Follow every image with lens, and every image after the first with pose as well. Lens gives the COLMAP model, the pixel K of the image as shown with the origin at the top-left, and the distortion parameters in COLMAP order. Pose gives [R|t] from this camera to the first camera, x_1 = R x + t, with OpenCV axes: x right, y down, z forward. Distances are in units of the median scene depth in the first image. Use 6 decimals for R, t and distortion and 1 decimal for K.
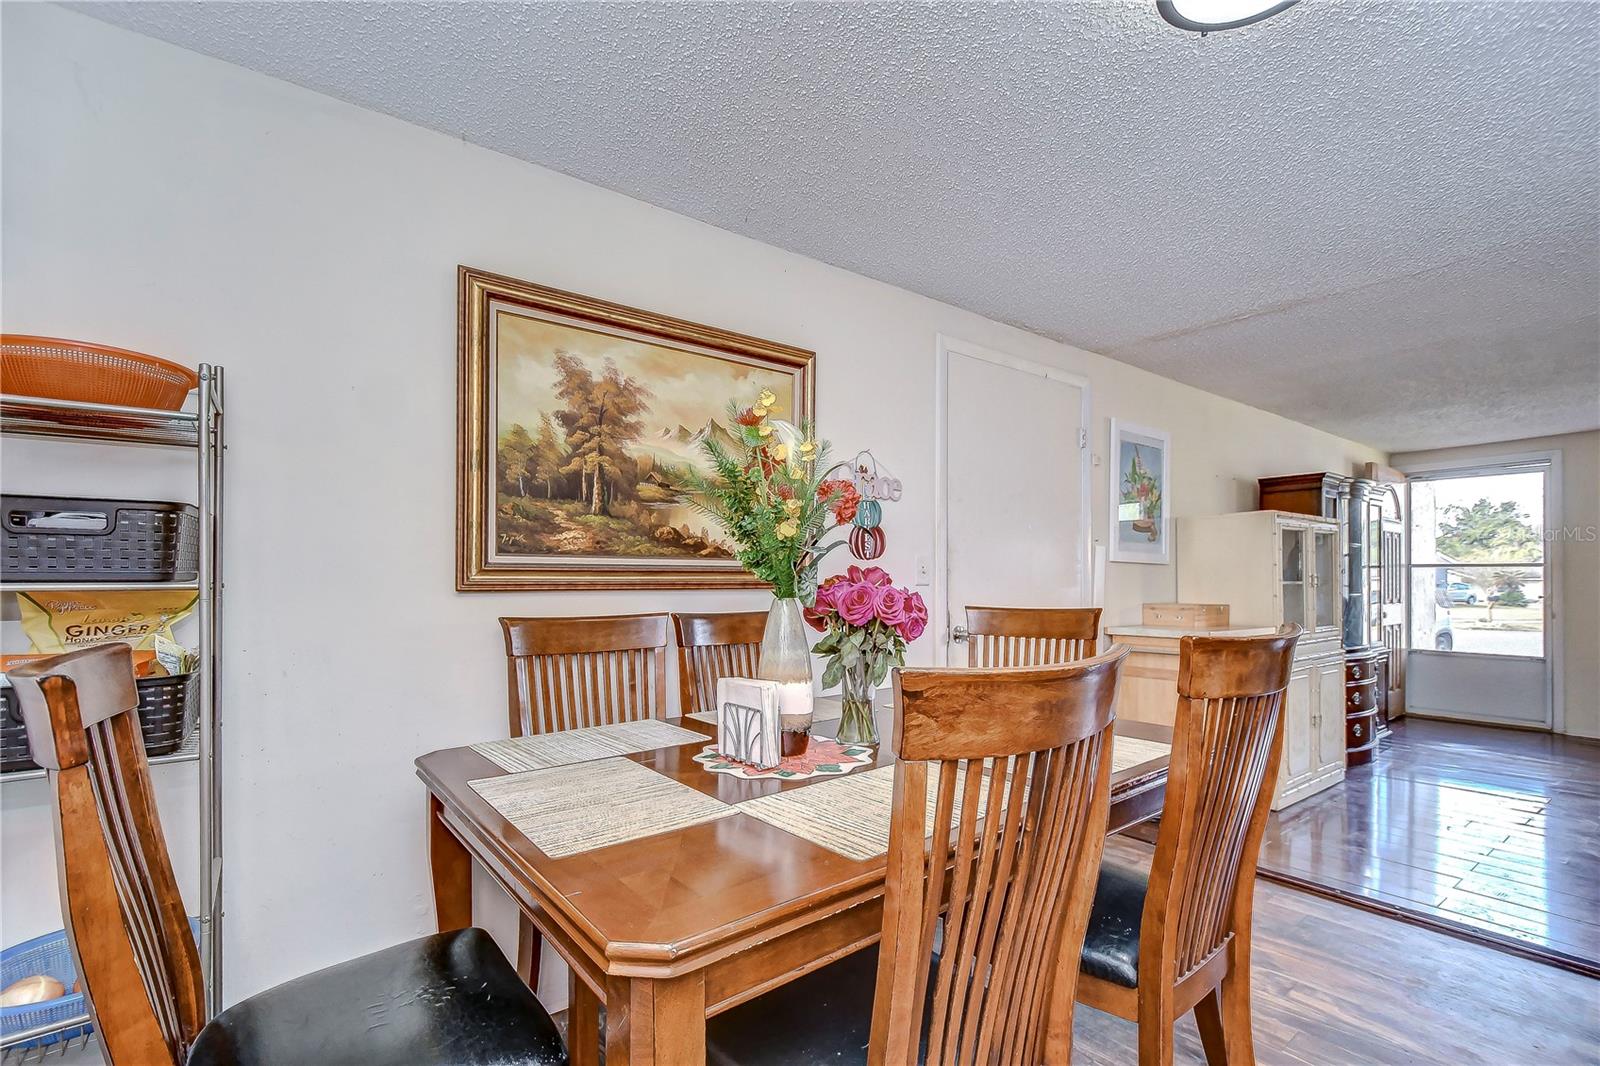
lens RADIAL K [[704.9, 0, 777.6], [0, 704.9, 582.9], [0, 0, 1]] dist [0.000364, -0.000058]
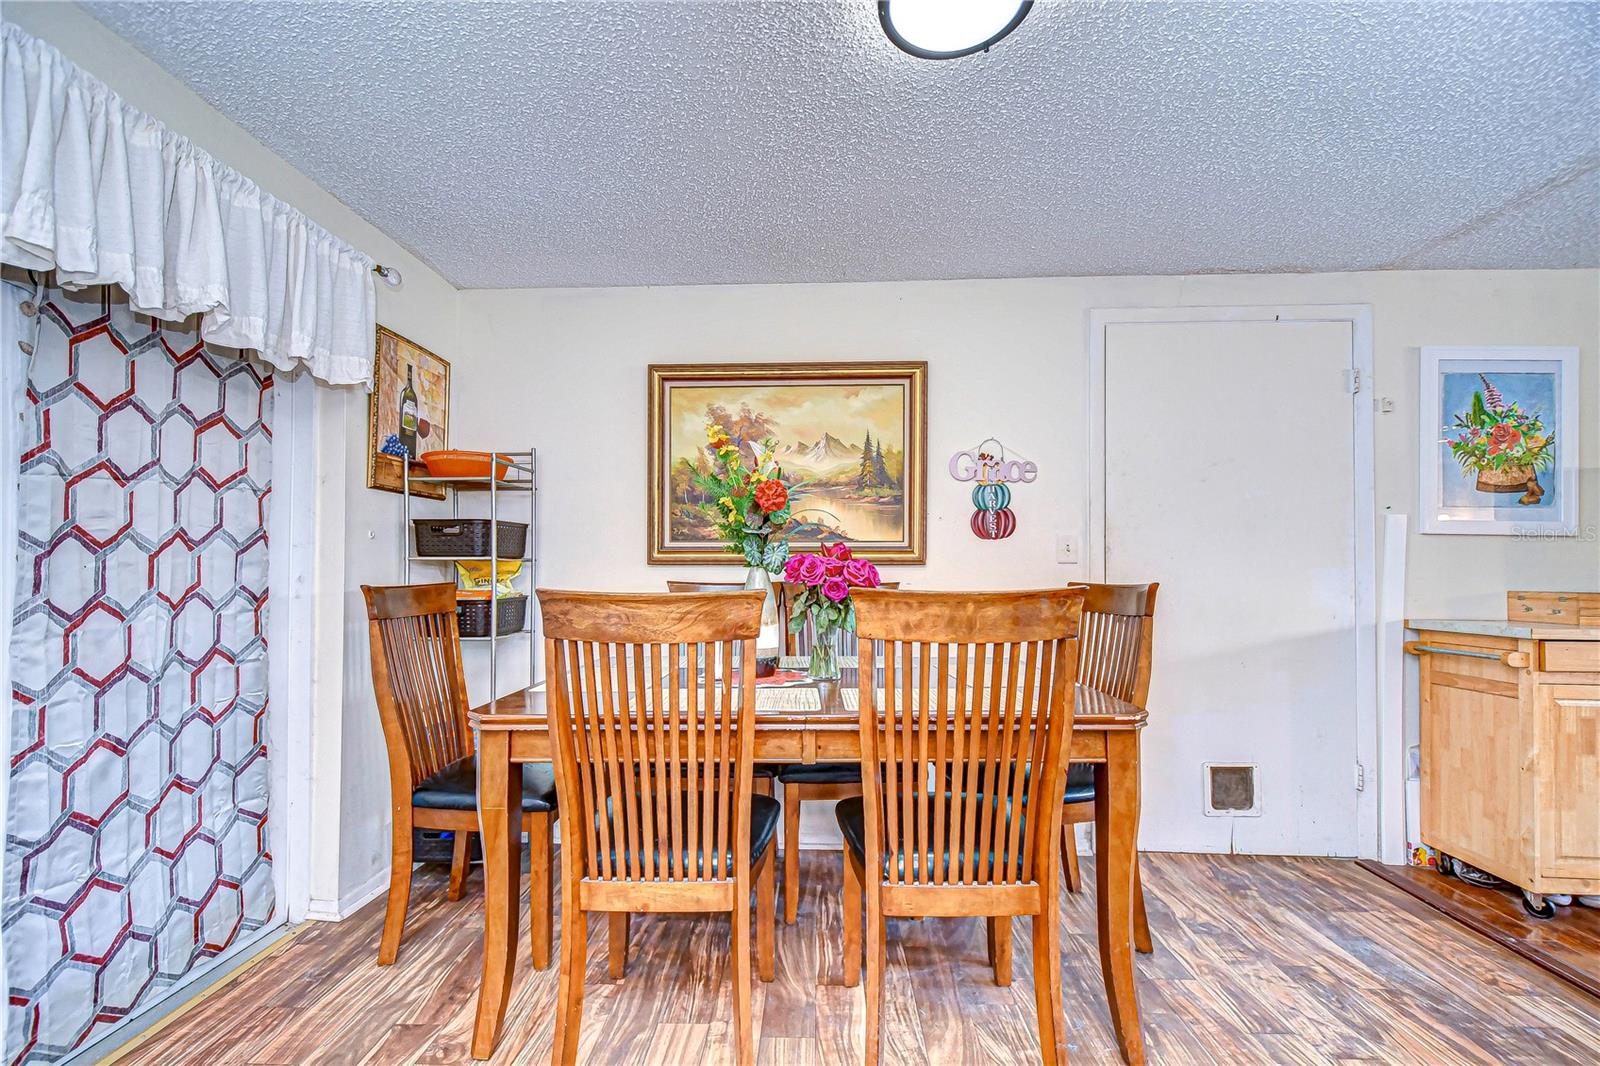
lens RADIAL K [[689.3, 0, 809.6], [0, 689.3, 563.6], [0, 0, 1]] dist [-0.001564, -0.000772]
pose [[0.778124, -0.000803, -0.628110, 0.744344], [-0.003360, 0.999980, -0.005441, 0.015053], [0.628101, 0.006344, 0.778106, -0.001324]]
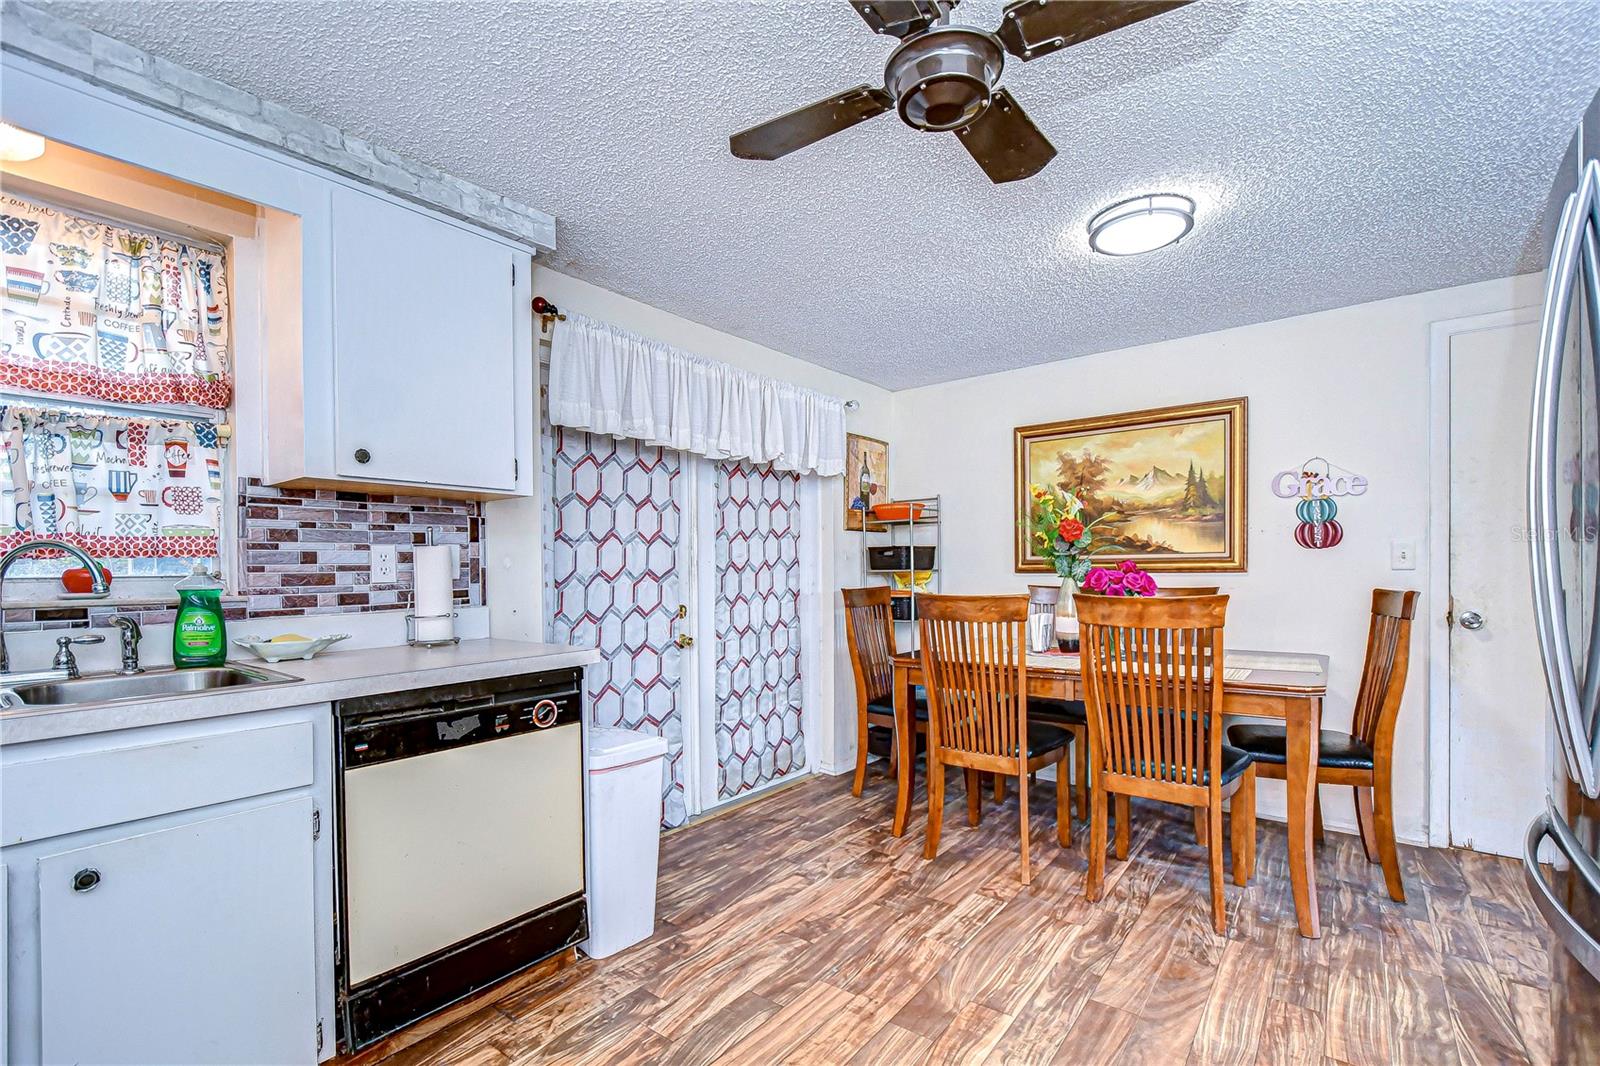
lens RADIAL K [[703.4, 0, 805.4], [0, 703.4, 570.5], [0, 0, 1]] dist [0.000245, -0.006923]
pose [[0.250427, 0.005385, -0.968120, 1.382254], [0.011312, 0.999900, 0.008488, -0.020182], [0.968069, -0.013077, 0.250341, -0.187507]]
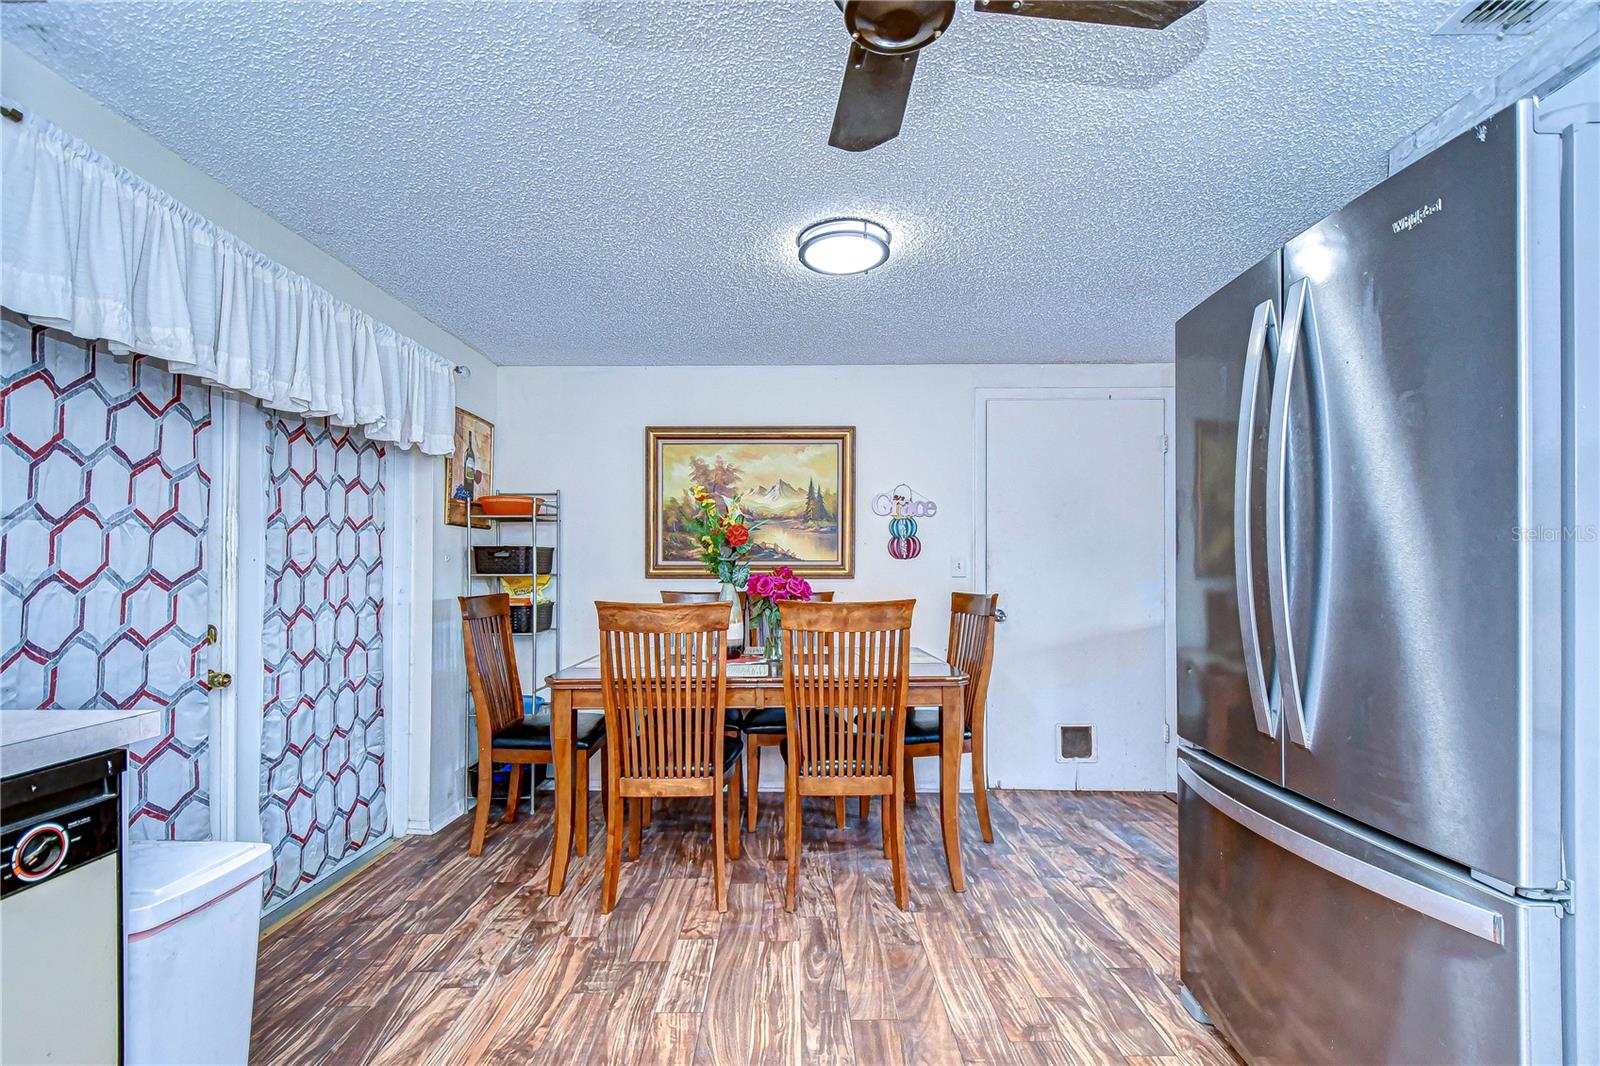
lens RADIAL K [[695.3, 0, 793.8], [0, 695.3, 559.7], [0, 0, 1]] dist [0.003310, -0.007501]
pose [[0.788485, -0.005570, -0.615028, 1.073994], [-0.002111, 0.999929, -0.011762, -0.018209], [0.615050, 0.010572, 0.788417, -0.348058]]
